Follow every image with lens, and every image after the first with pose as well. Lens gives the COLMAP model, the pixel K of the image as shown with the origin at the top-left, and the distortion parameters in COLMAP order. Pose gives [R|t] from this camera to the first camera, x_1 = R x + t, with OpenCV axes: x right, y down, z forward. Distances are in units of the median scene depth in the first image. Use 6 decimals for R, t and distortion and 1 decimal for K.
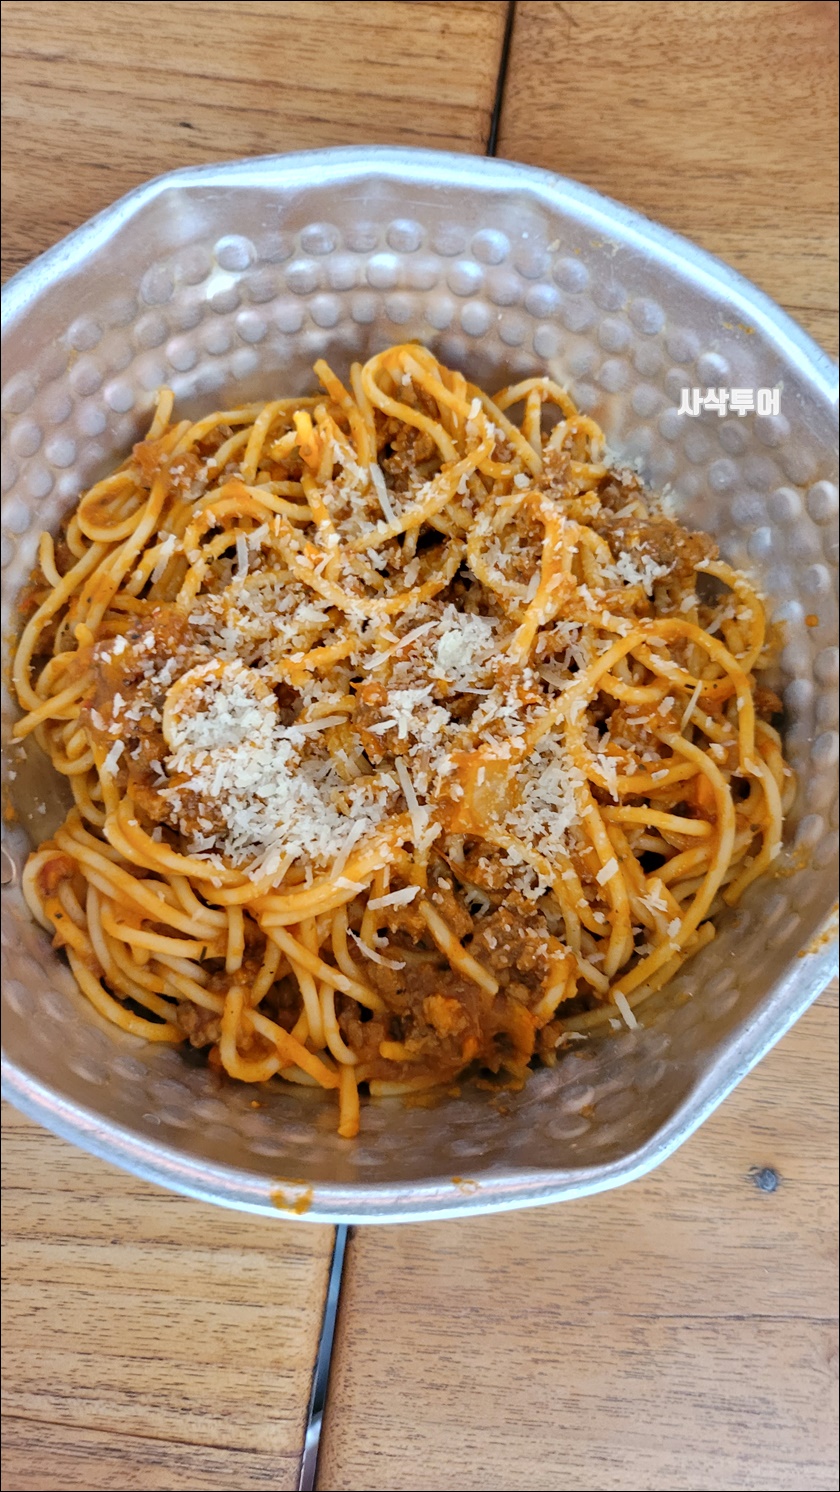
lens RADIAL K [[1041.8, 0, 420.0], [0, 1041.8, 746.0], [0, 0, 1]] dist [0.052753, -0.058225]
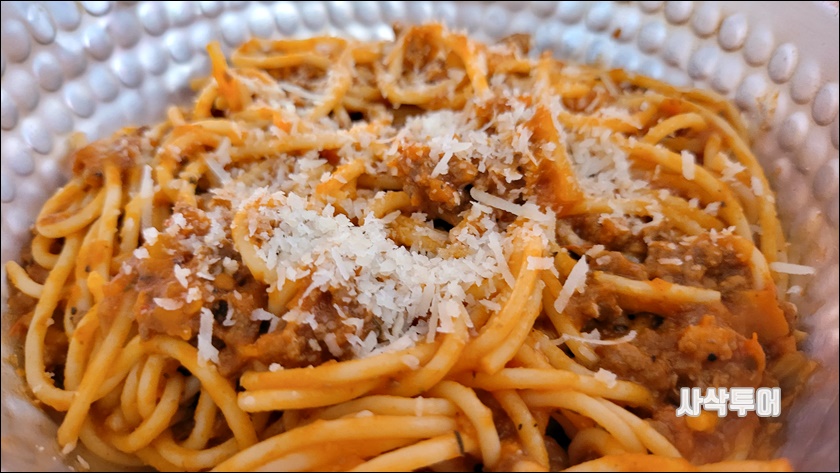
lens RADIAL K [[586.6, 0, 413.2], [0, 586.6, 243.7], [0, 0, 1]] dist [0.052753, -0.058225]
pose [[0.778602, -0.445968, 0.441465, -0.341321], [0.610138, 0.702441, -0.366481, 0.225247], [-0.146664, 0.554697, 0.819024, 0.577111]]
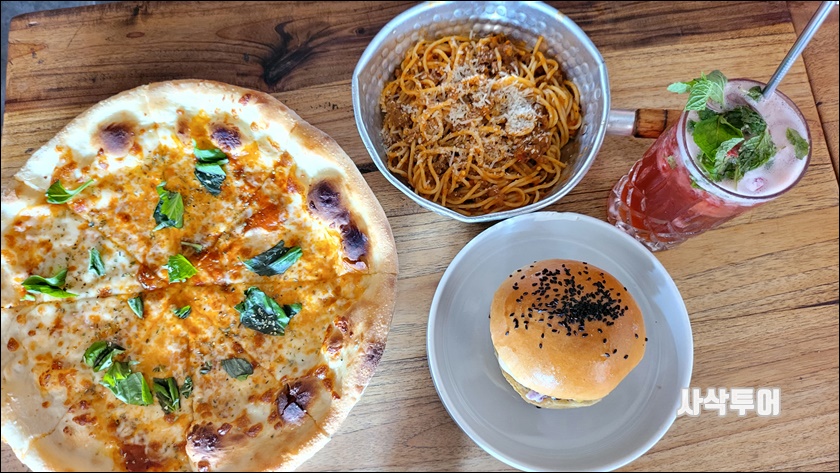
lens RADIAL K [[598.1, 0, 409.6], [0, 598.1, 247.5], [0, 0, 1]] dist [0.064734, -0.075299]
pose [[-0.833683, -0.530959, 0.151836, -0.441382], [0.544487, -0.744378, 0.386570, -1.519237], [-0.092229, 0.404950, 0.909675, -0.892167]]
